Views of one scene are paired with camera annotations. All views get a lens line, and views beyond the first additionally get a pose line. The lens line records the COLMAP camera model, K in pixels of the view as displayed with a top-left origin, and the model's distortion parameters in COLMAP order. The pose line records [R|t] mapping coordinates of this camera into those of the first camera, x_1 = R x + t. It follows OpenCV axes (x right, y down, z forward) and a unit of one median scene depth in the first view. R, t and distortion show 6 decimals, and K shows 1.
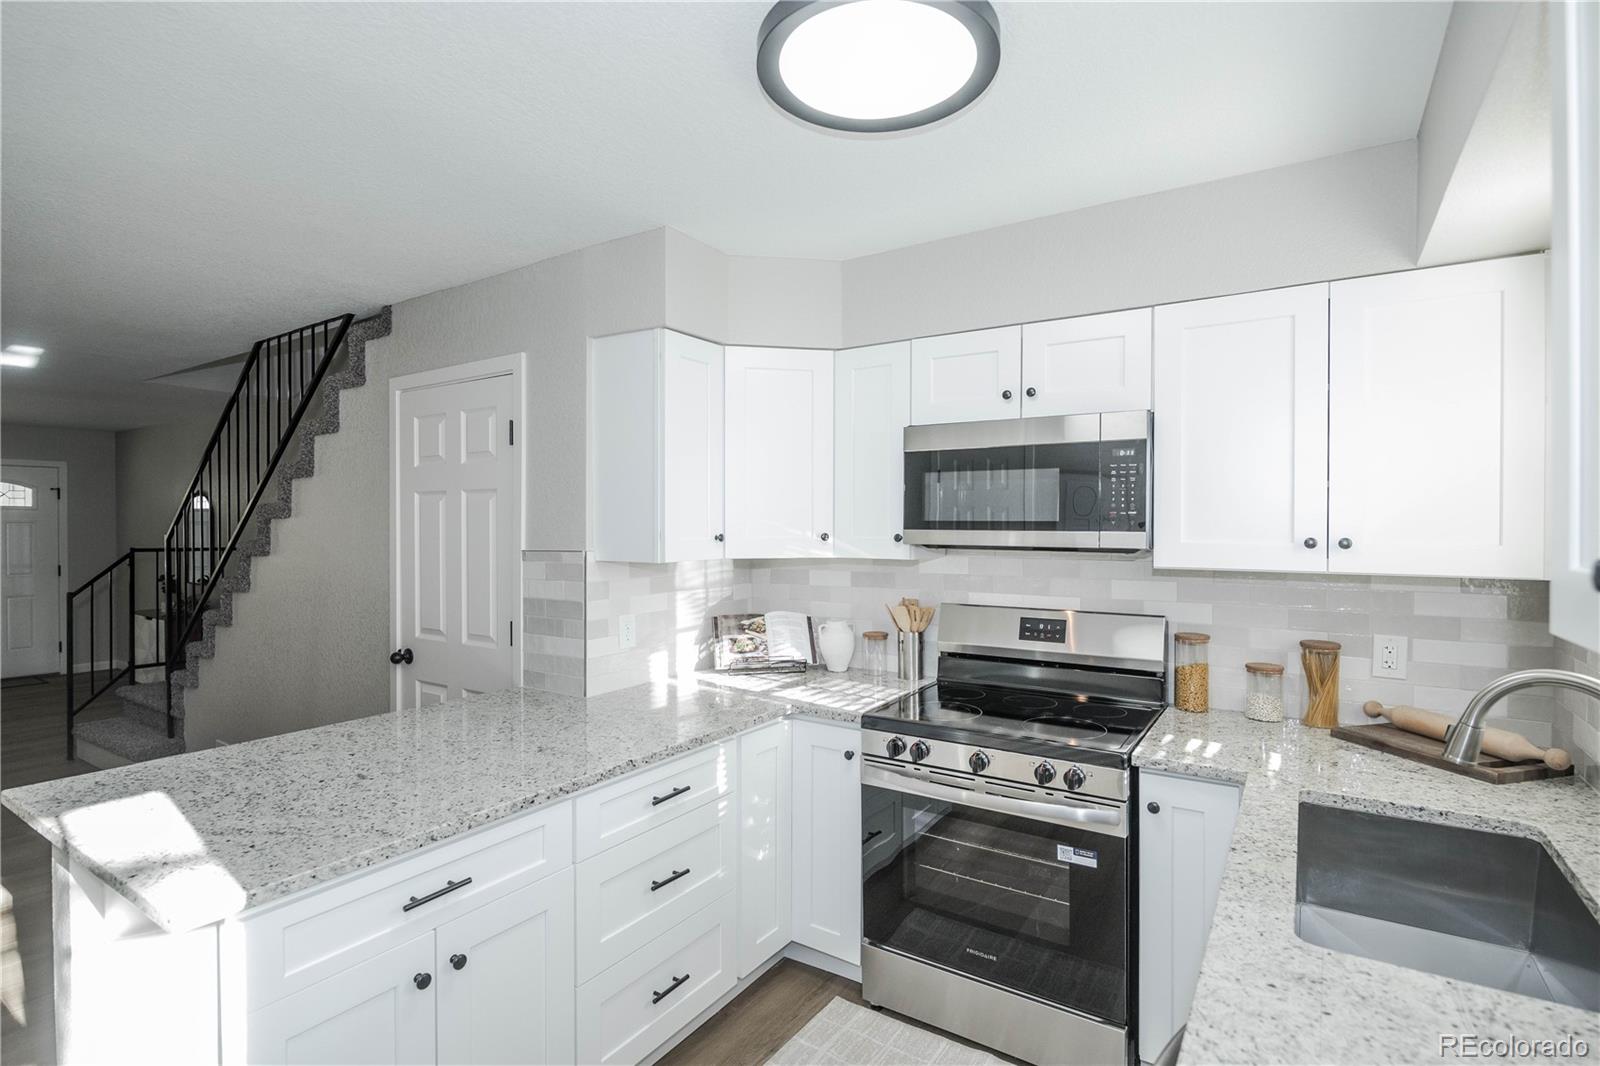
lens RADIAL K [[763.3, 0, 797.3], [0, 763.3, 540.2], [0, 0, 1]] dist [0.002133, -0.009661]
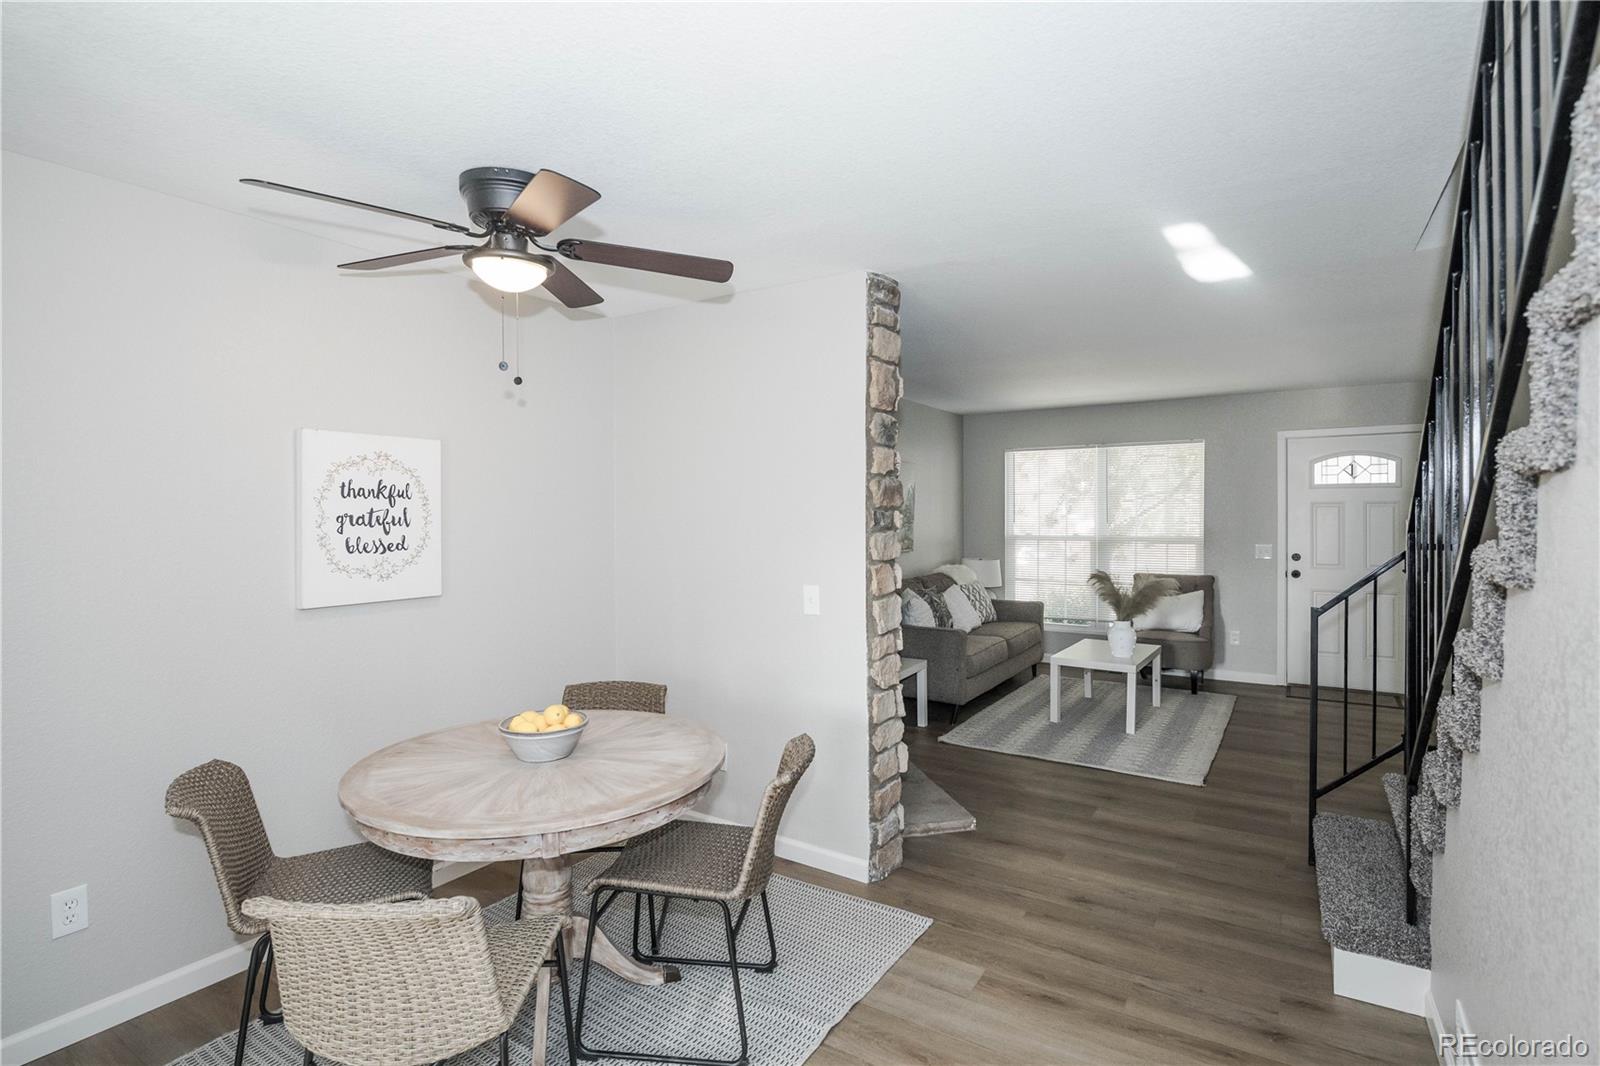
lens RADIAL K [[785.5, 0, 782.1], [0, 785.5, 502.6], [0, 0, 1]] dist [0.001438, -0.011577]
pose [[-0.002671, -0.019923, -0.999798, -0.535879], [-0.008600, 0.999765, -0.019899, -0.005564], [0.999959, 0.008545, -0.002842, 1.008292]]
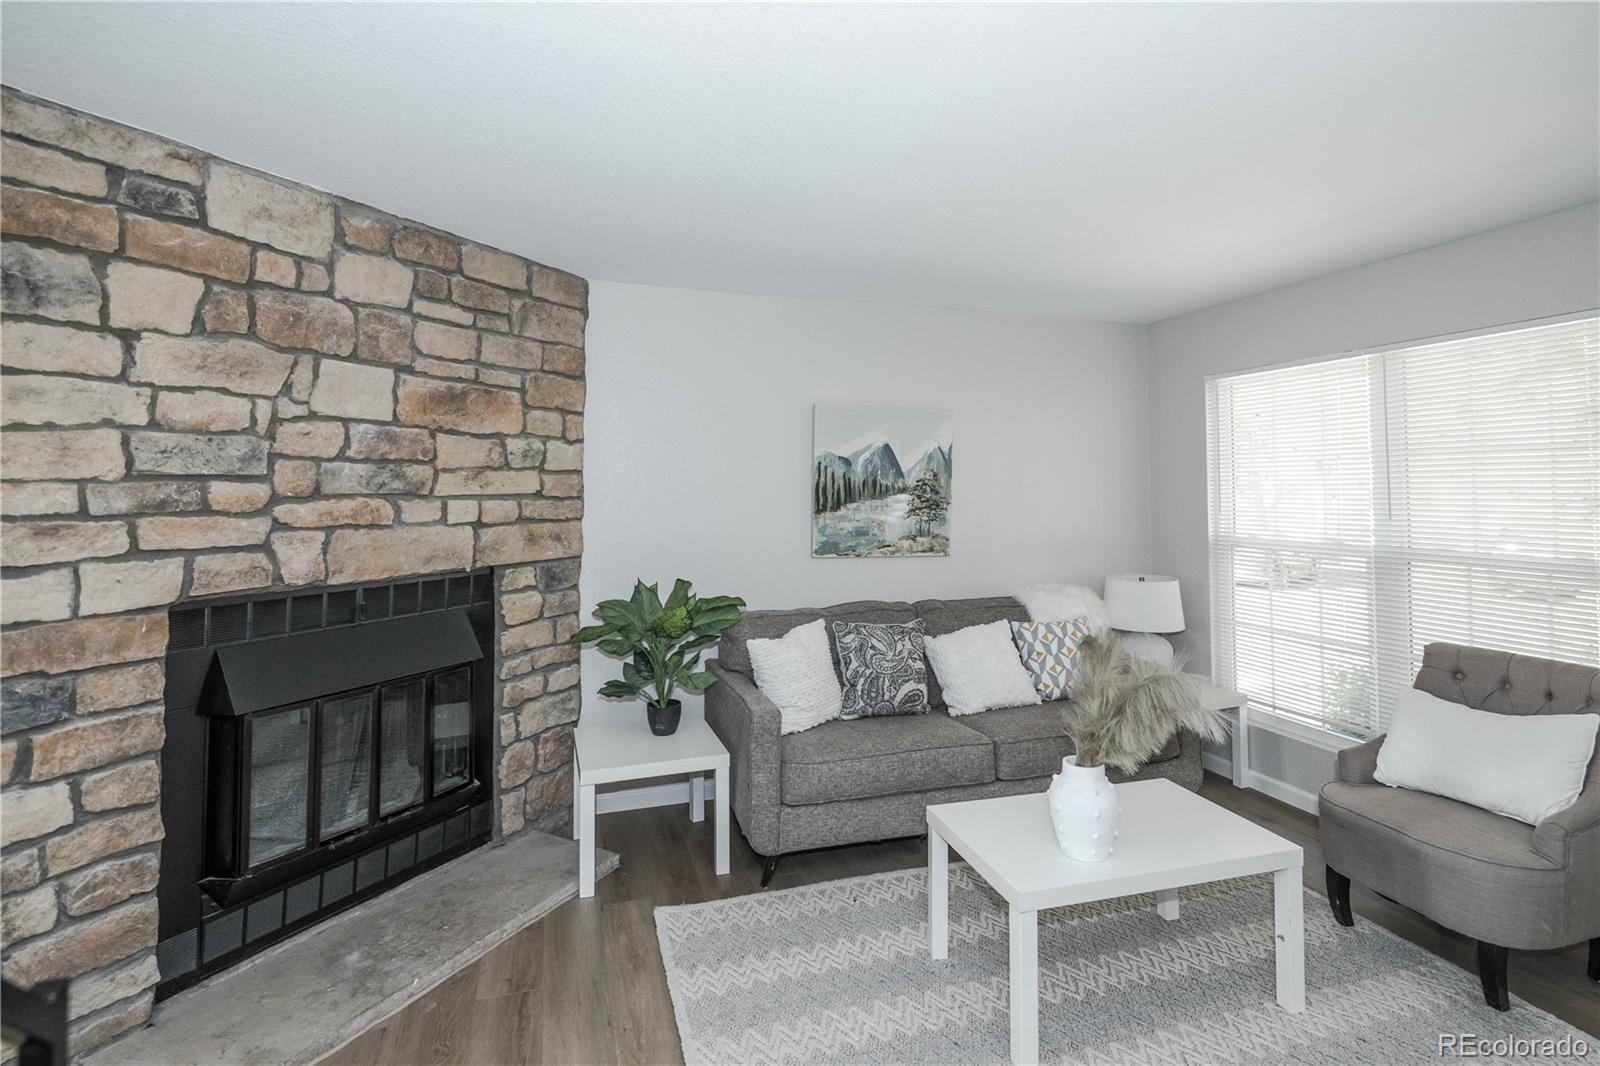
lens RADIAL K [[791.0, 0, 801.3], [0, 791.0, 449.9], [0, 0, 1]] dist [-0.000801, -0.008898]
pose [[-0.629091, -0.043862, -0.776093, -1.705021], [-0.019485, 0.998983, -0.040665, -0.038086], [0.777087, -0.010460, -0.629306, 2.178220]]
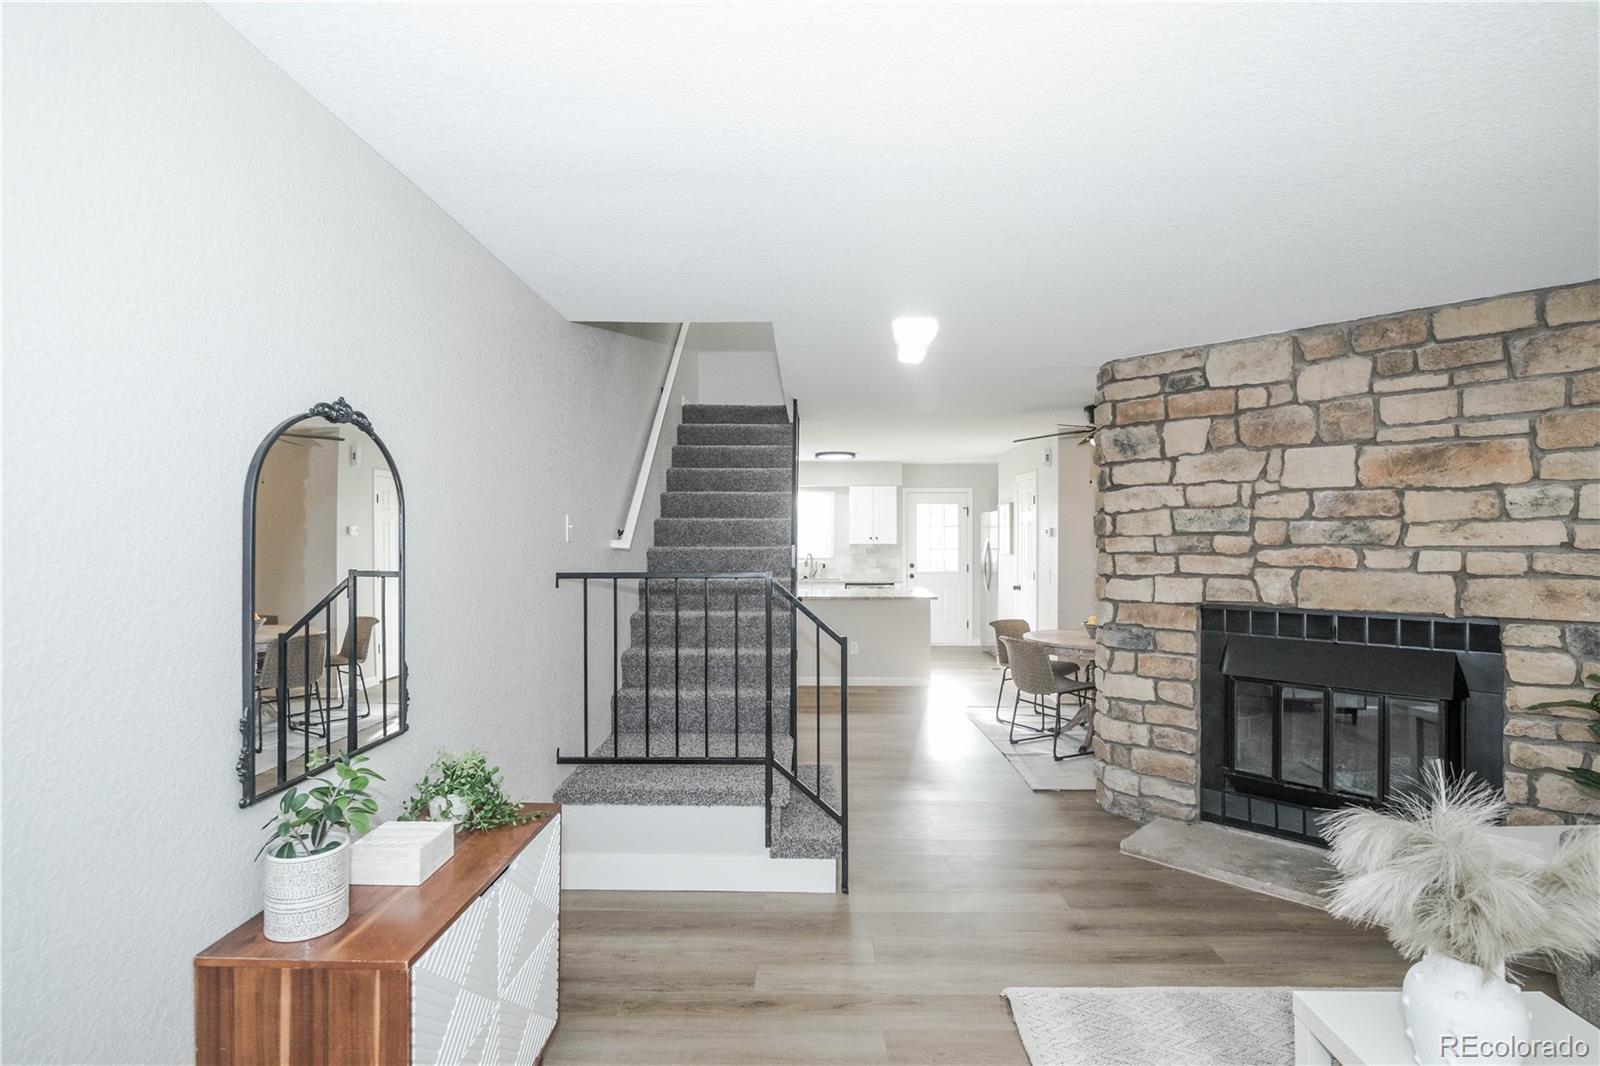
lens RADIAL K [[763.3, 0, 797.3], [0, 763.3, 540.2], [0, 0, 1]] dist [0.002133, -0.009661]
pose [[-0.529312, -0.008441, 0.848385, -2.773506], [0.014368, 0.999718, 0.018912, -0.055989], [-0.848306, 0.022200, -0.529041, 2.557889]]
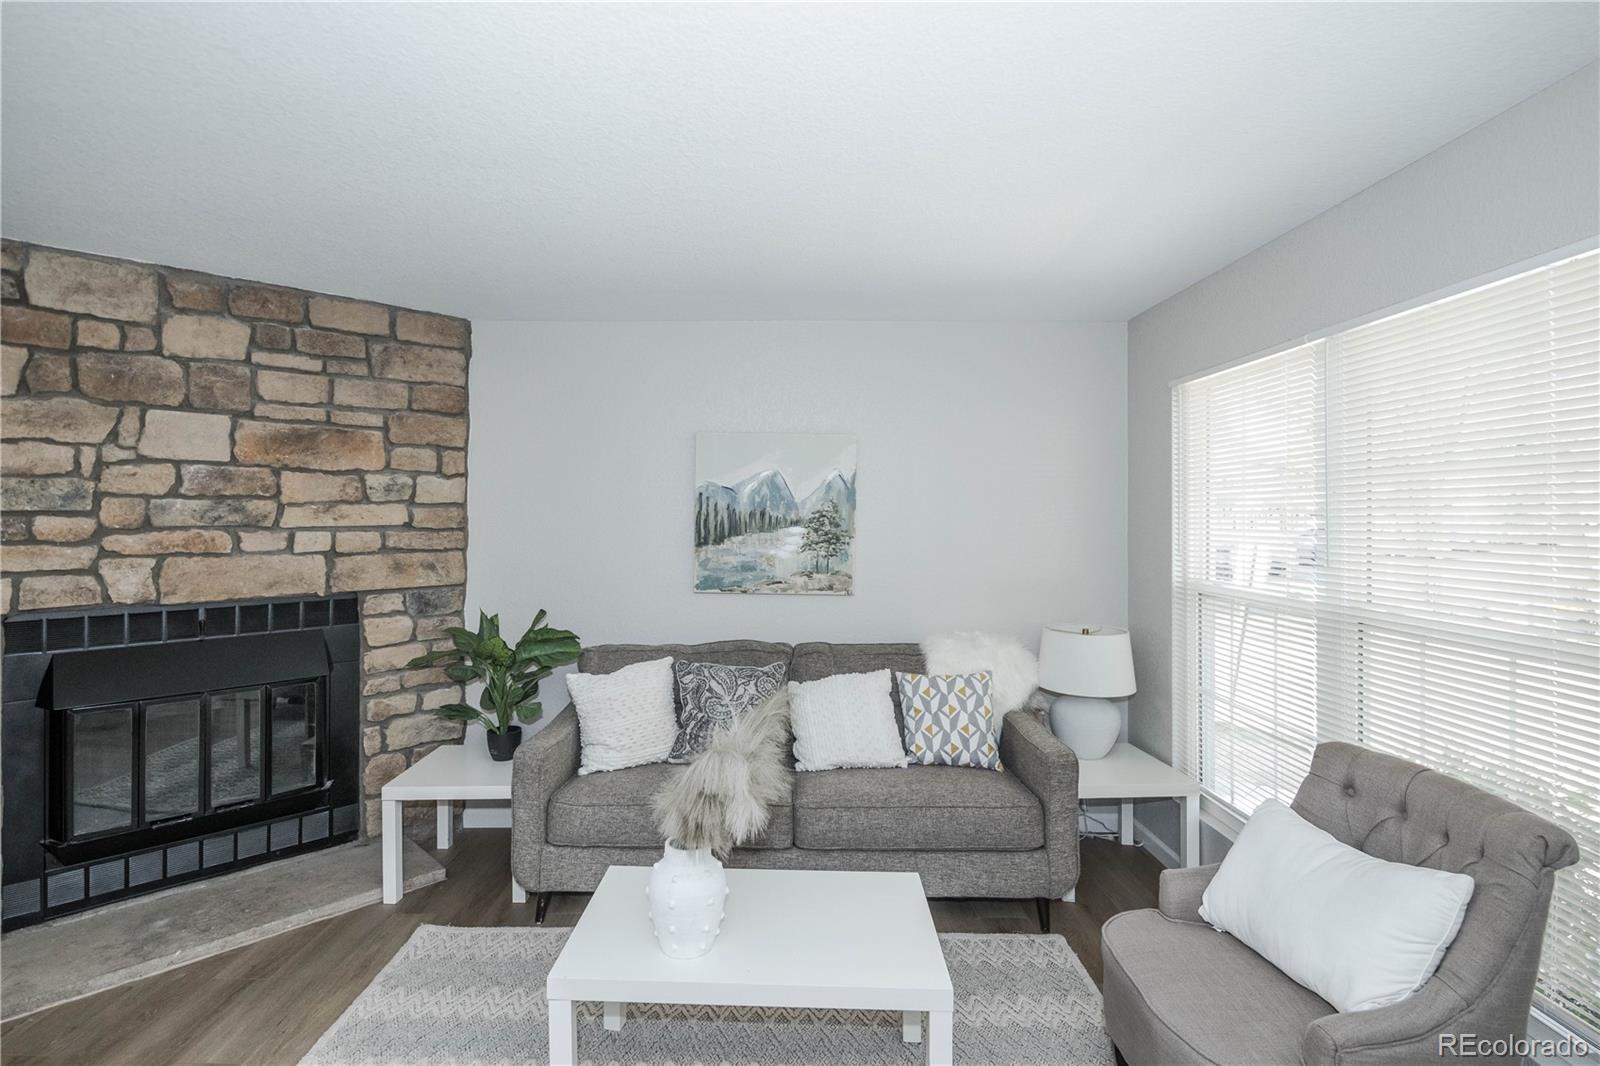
lens RADIAL K [[785.5, 0, 782.1], [0, 785.5, 502.6], [0, 0, 1]] dist [0.001438, -0.011577]
pose [[-0.840634, -0.015226, -0.541390, -2.243561], [-0.017231, 0.999851, -0.001364, -0.059752], [0.541330, 0.008182, -0.840771, 2.534766]]
